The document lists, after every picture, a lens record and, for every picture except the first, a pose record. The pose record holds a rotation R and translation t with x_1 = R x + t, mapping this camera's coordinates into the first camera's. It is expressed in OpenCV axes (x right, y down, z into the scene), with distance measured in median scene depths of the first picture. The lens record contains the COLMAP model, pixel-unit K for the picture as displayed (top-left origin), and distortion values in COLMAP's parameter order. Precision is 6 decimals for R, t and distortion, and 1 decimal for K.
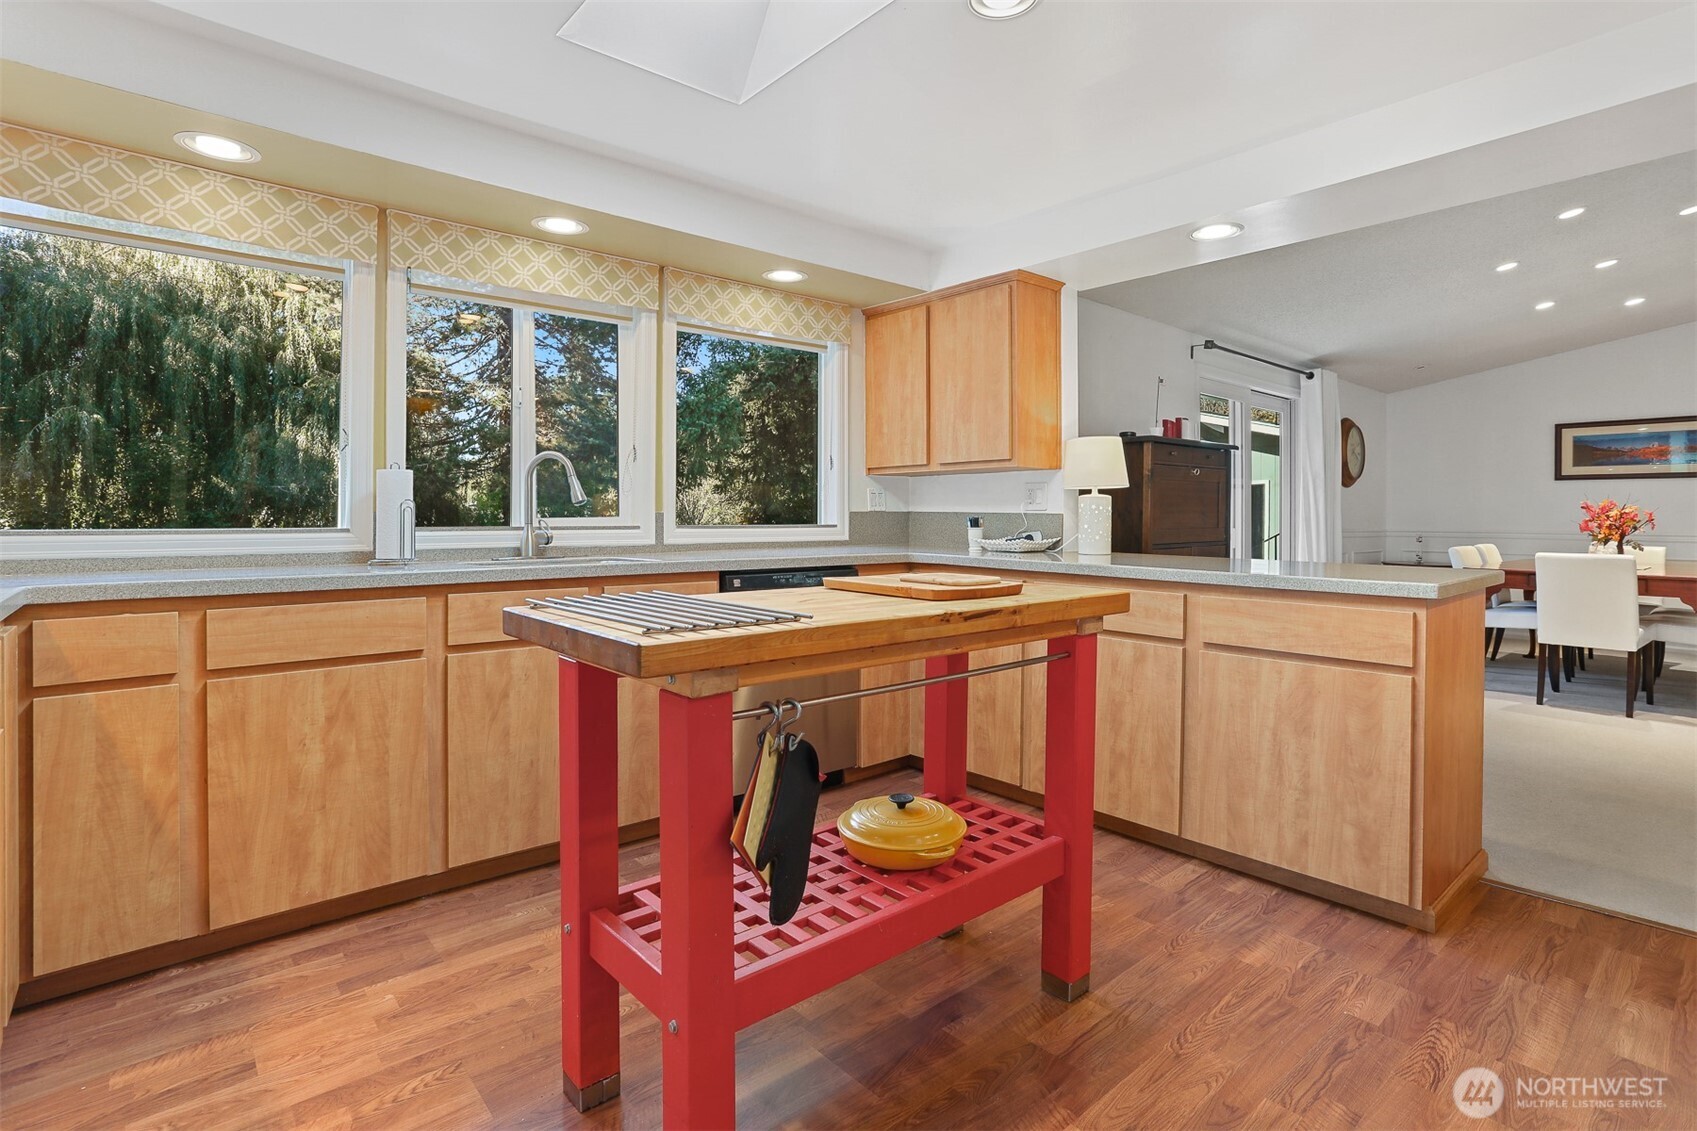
lens RADIAL K [[832.4, 0, 845.2], [0, 832.4, 527.2], [0, 0, 1]] dist [-0.041174, 0.026029]
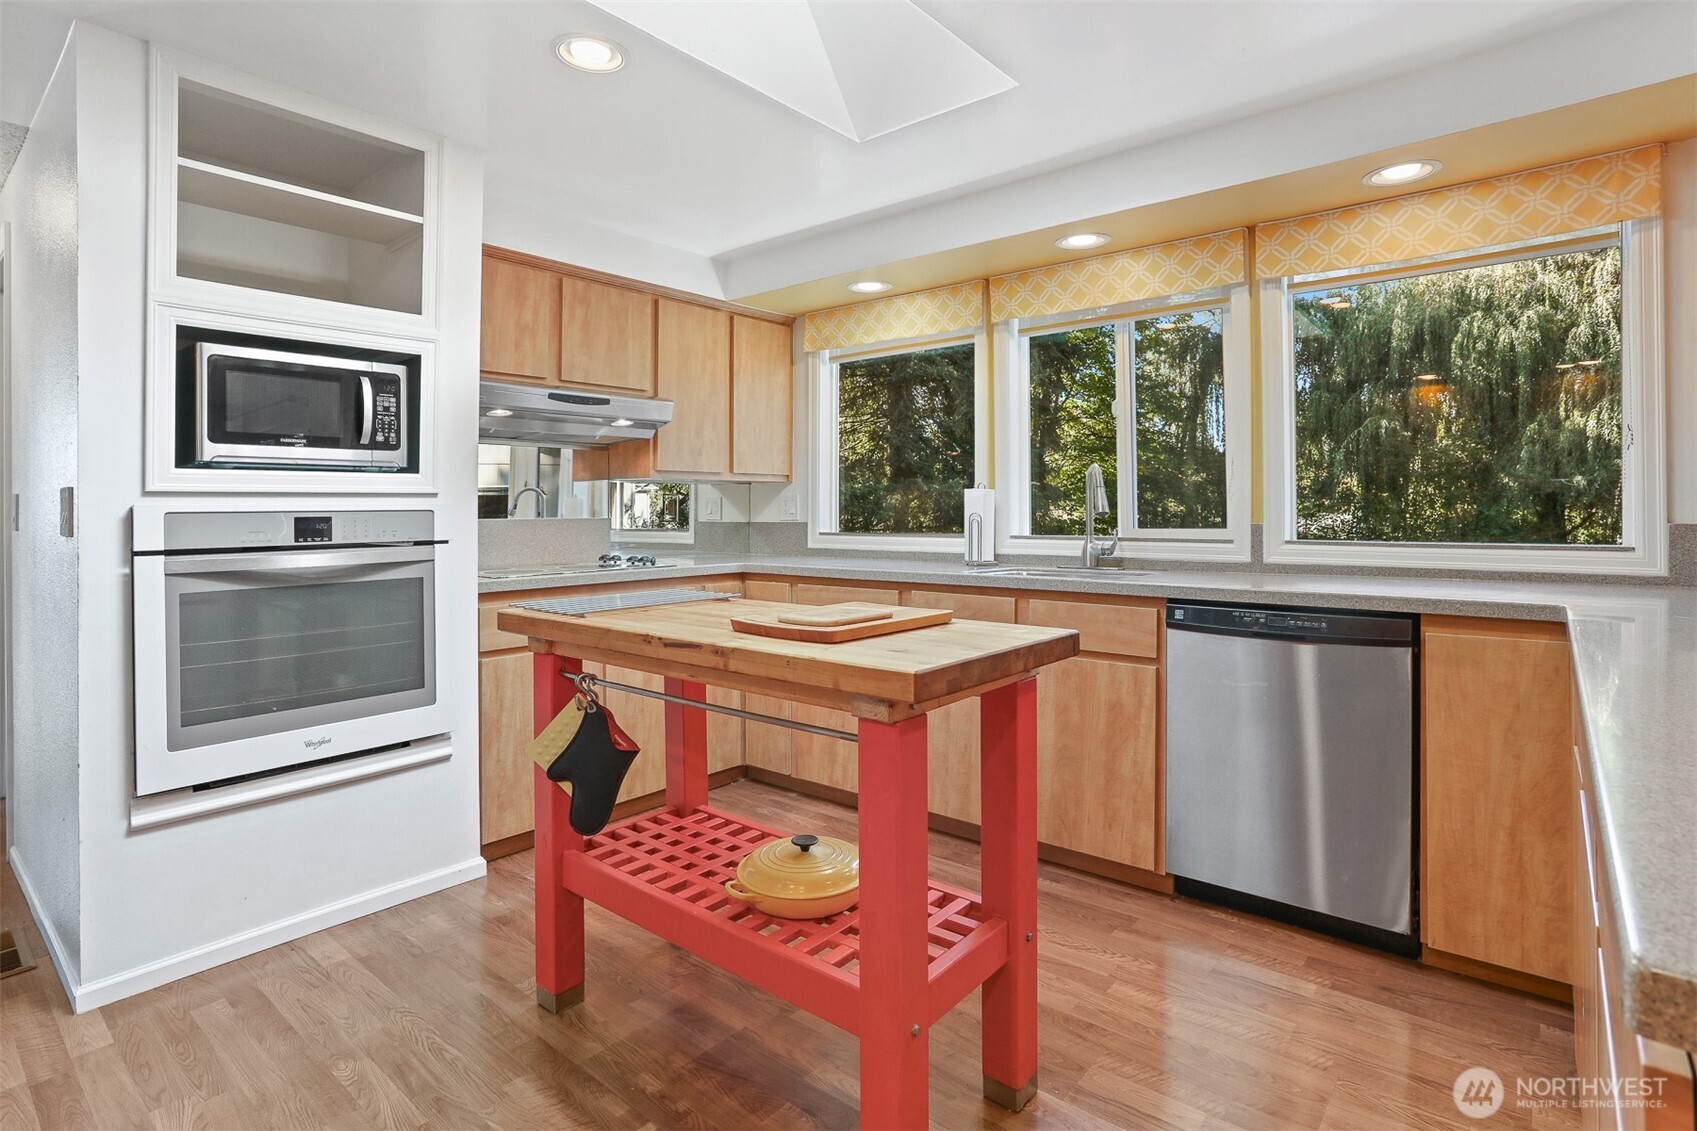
lens RADIAL K [[856.9, 0, 846.7], [0, 856.9, 515.8], [0, 0, 1]] dist [-0.083617, 0.062002]
pose [[0.170661, 0.002592, -0.985326, 0.544547], [-0.009554, 0.999954, 0.000975, -0.023257], [0.985283, 0.009247, 0.170678, 0.465121]]
